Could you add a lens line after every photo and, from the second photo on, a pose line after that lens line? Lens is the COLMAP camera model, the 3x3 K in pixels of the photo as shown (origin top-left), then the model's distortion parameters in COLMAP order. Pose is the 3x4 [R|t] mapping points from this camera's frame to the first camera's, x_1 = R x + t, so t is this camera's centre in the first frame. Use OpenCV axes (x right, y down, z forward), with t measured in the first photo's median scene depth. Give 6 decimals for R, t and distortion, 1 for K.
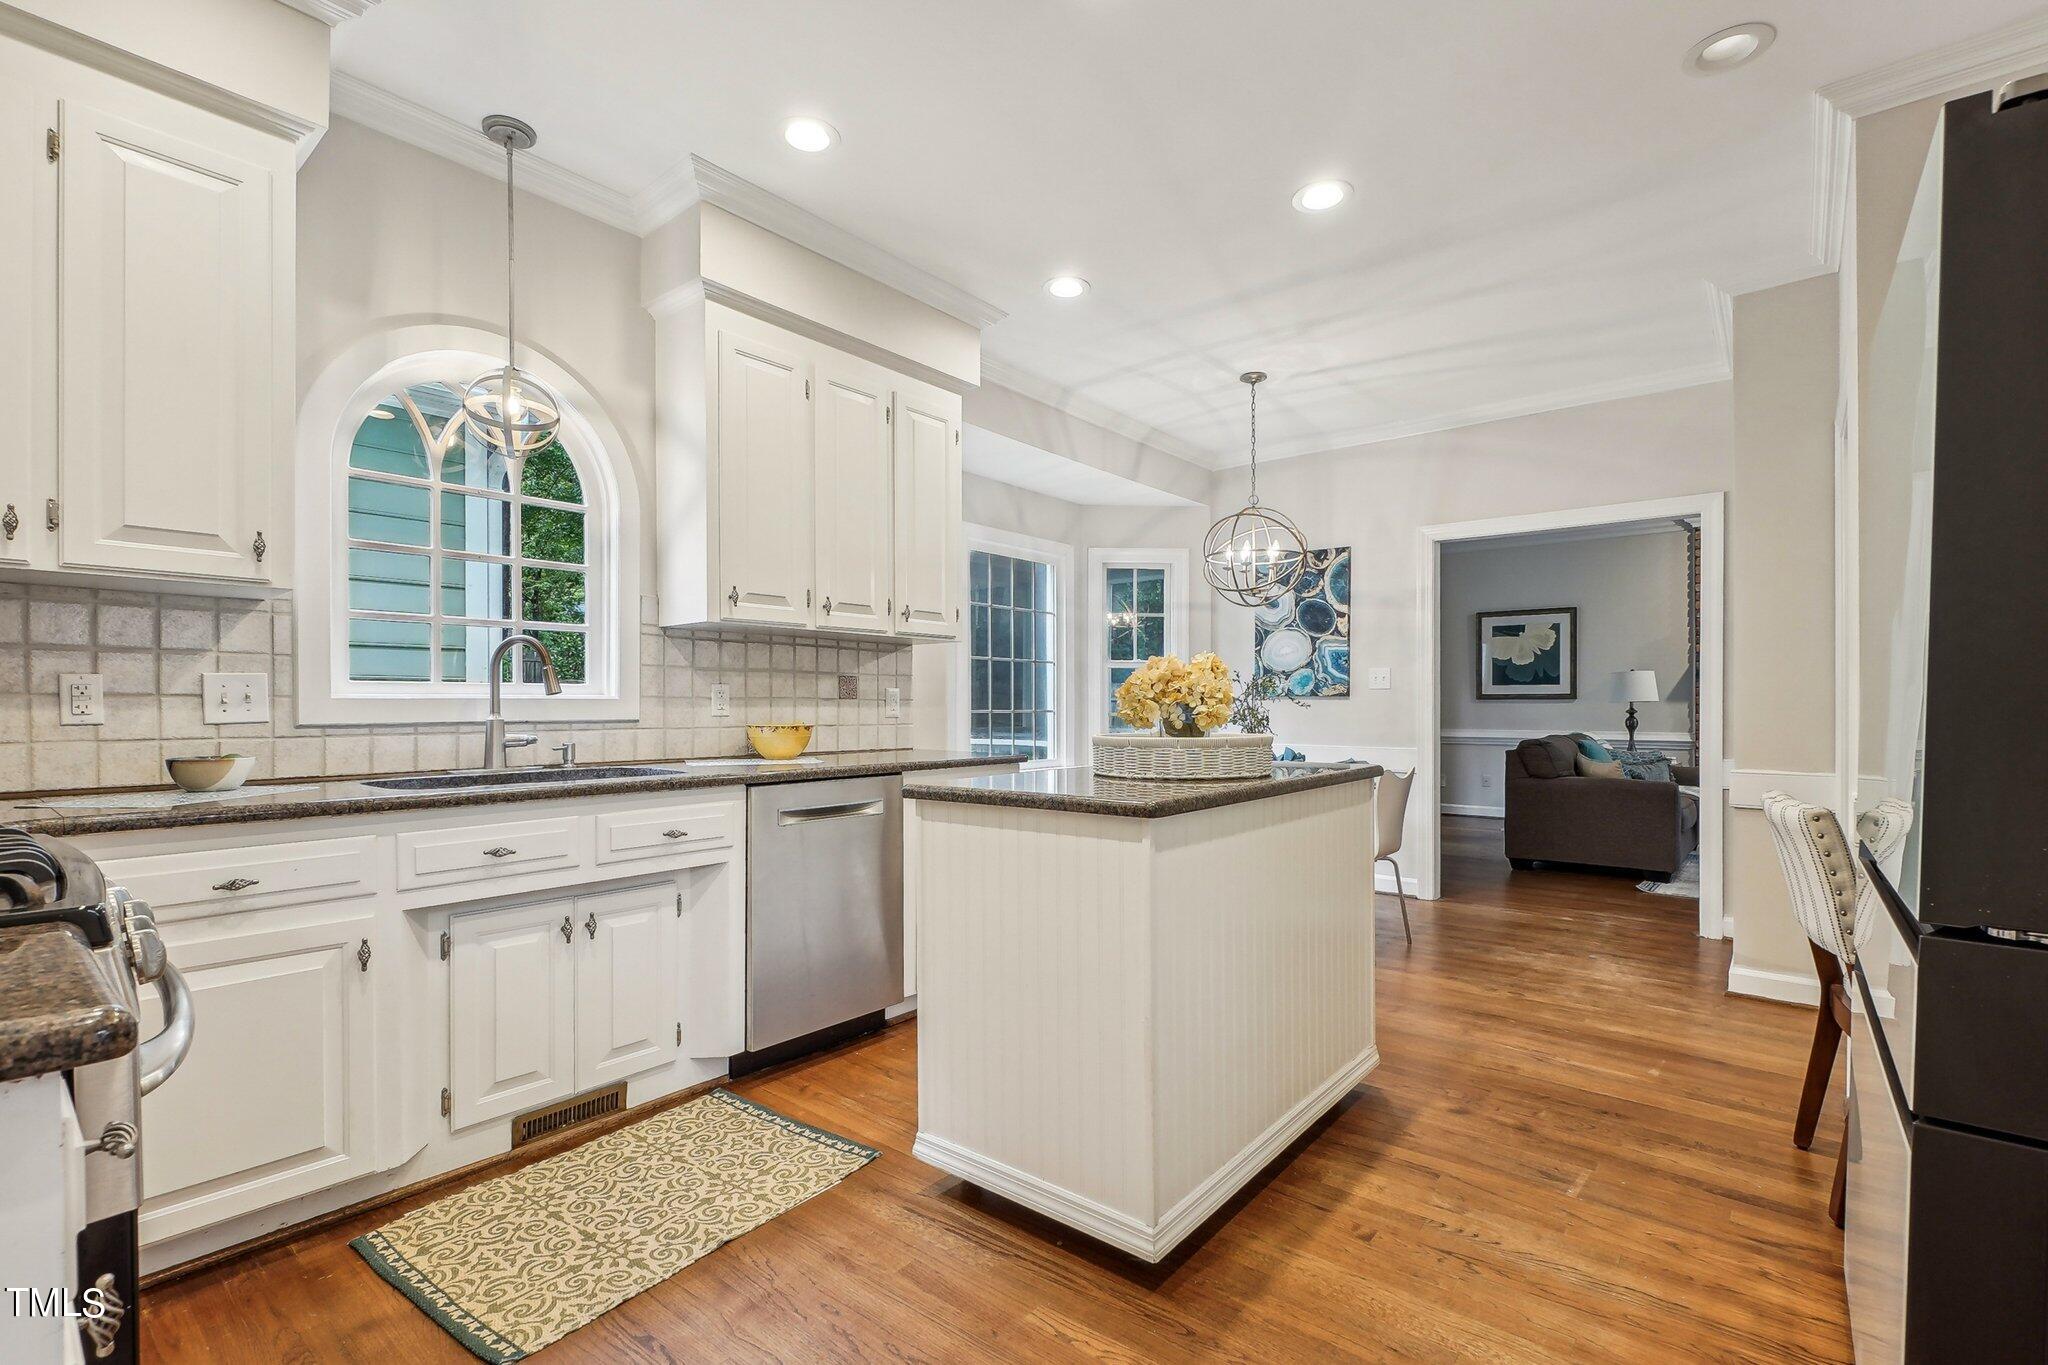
lens RADIAL K [[930.2, 0, 1016.0], [0, 930.2, 693.9], [0, 0, 1]] dist [0.002831, -0.000047]
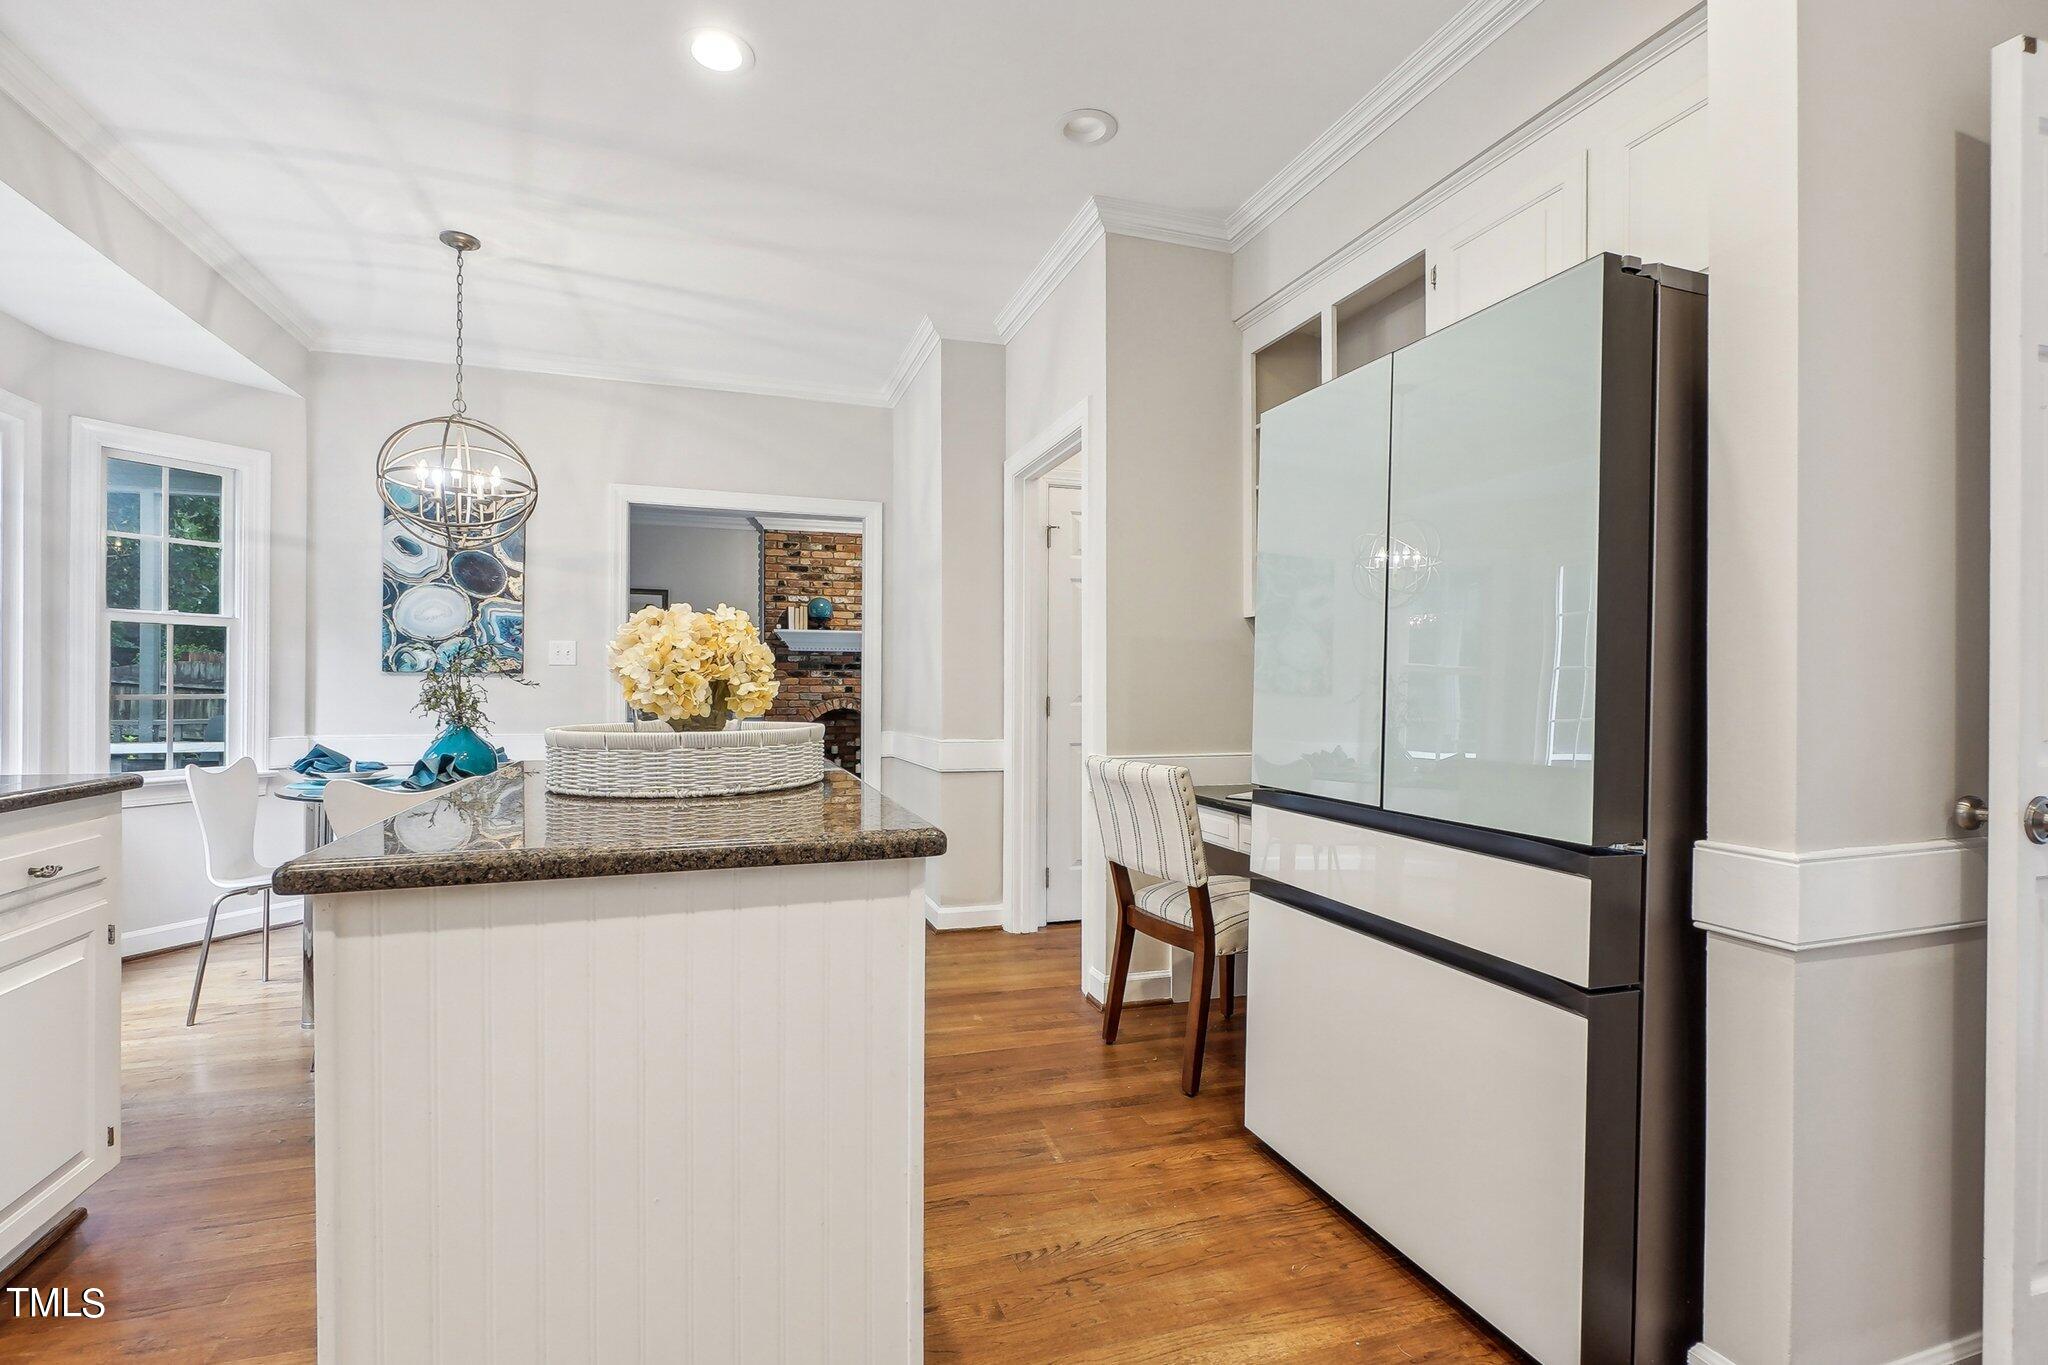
lens RADIAL K [[940.3, 0, 1019.0], [0, 940.3, 674.7], [0, 0, 1]] dist [0.001013, -0.000057]
pose [[0.526605, 0.012172, 0.850023, -0.117360], [-0.012632, 0.999899, -0.006492, 0.003536], [-0.850016, -0.007319, 0.526705, 0.185695]]
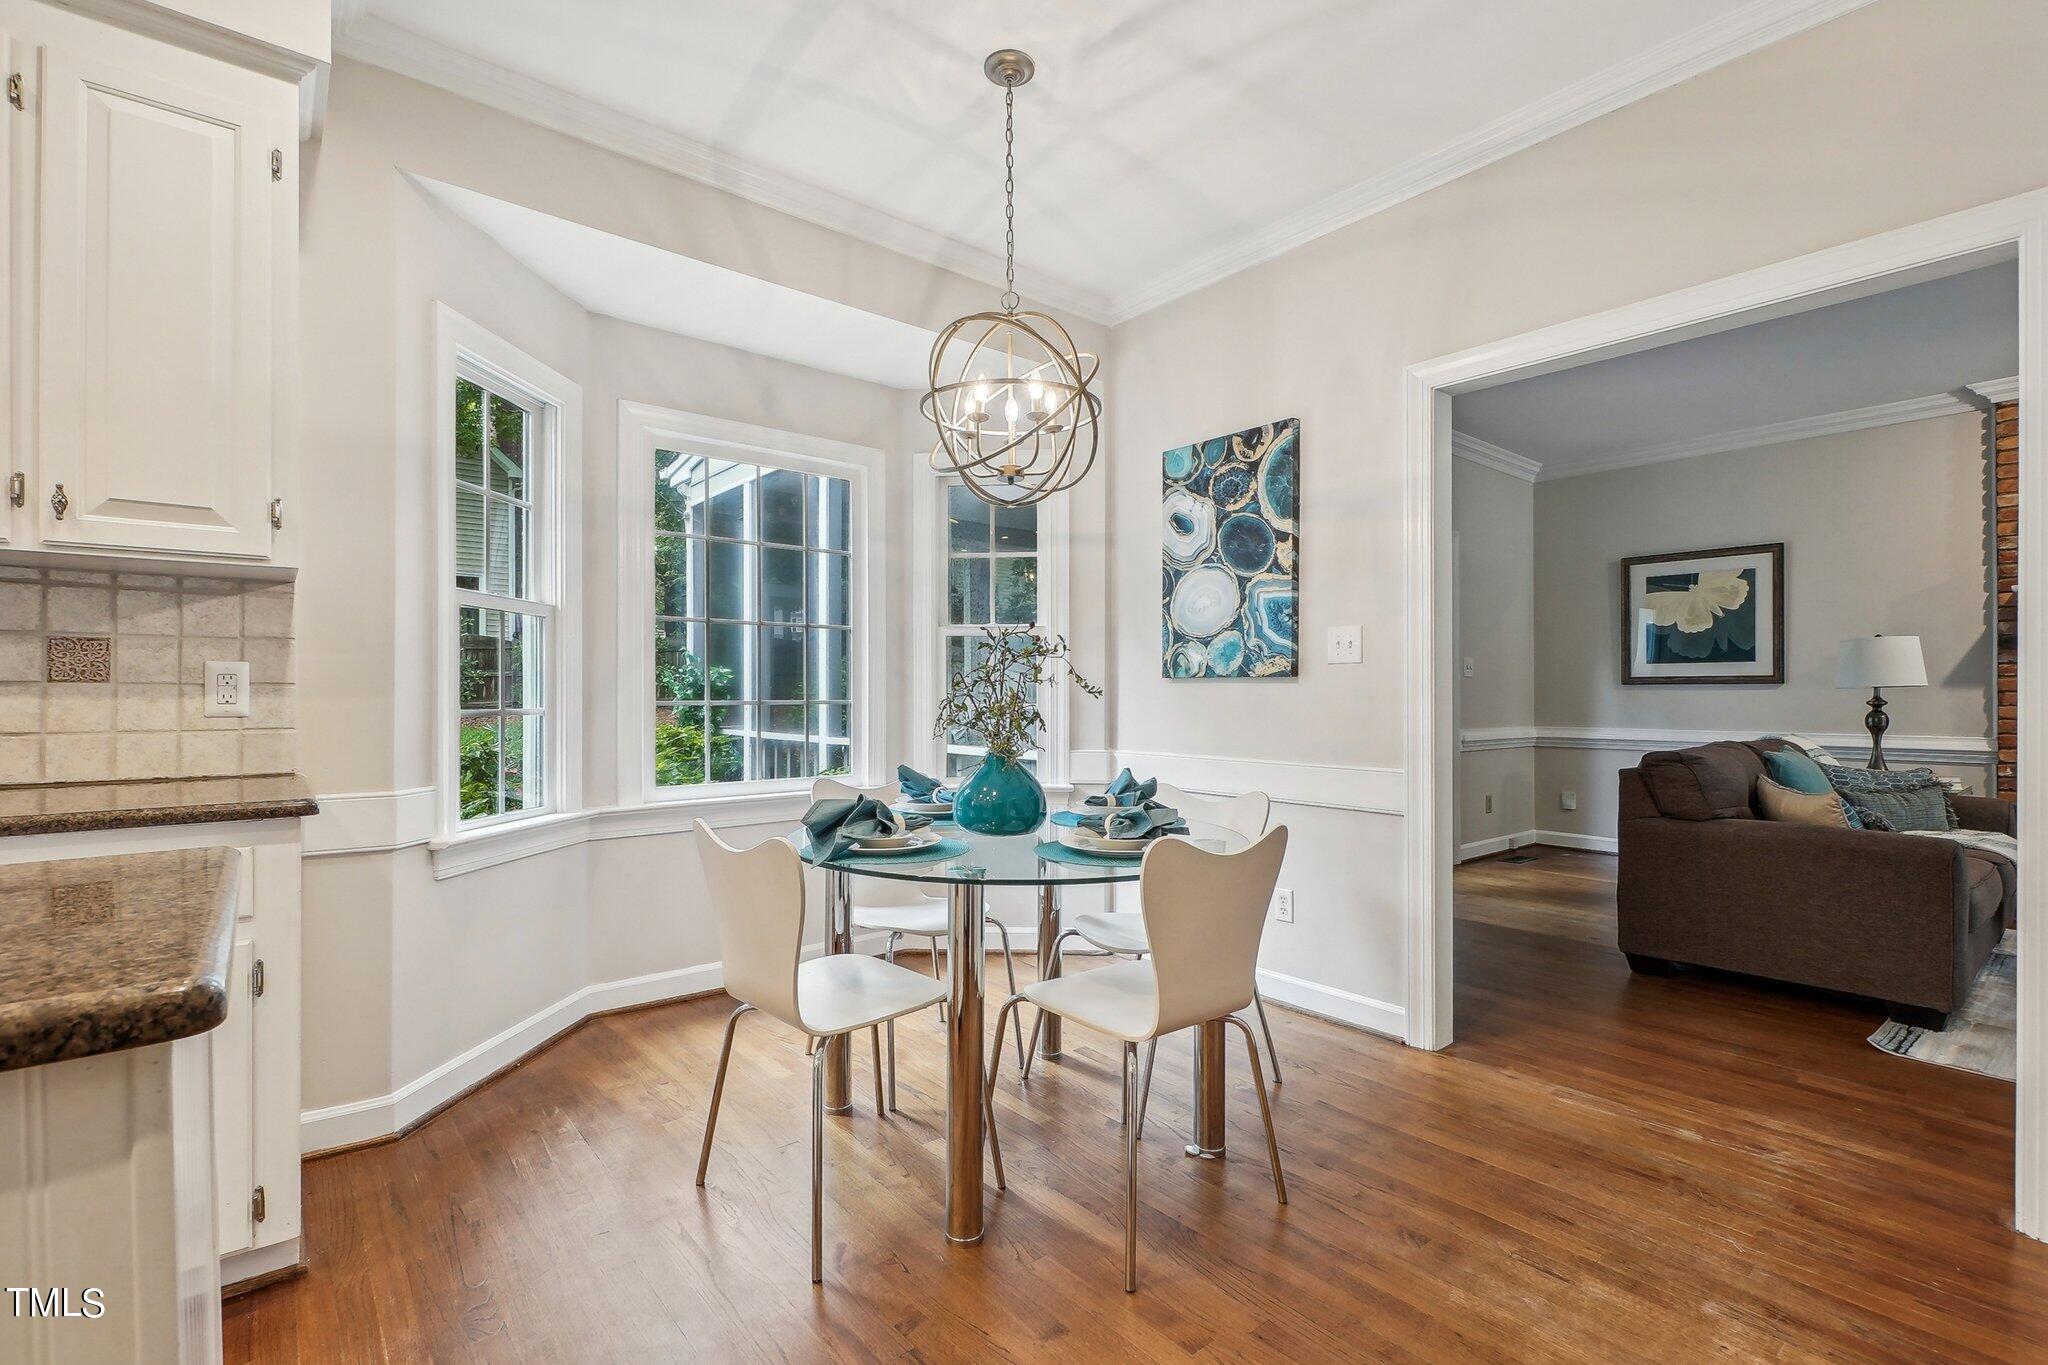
lens RADIAL K [[911.3, 0, 1024.0], [0, 911.3, 682.5], [0, 0, 1]] dist [-0.010847, 0.006257]
pose [[0.982373, -0.002777, -0.186911, 0.294702], [0.002885, 0.999996, 0.000305, 0.005072], [0.186909, -0.000839, 0.982377, 0.409372]]
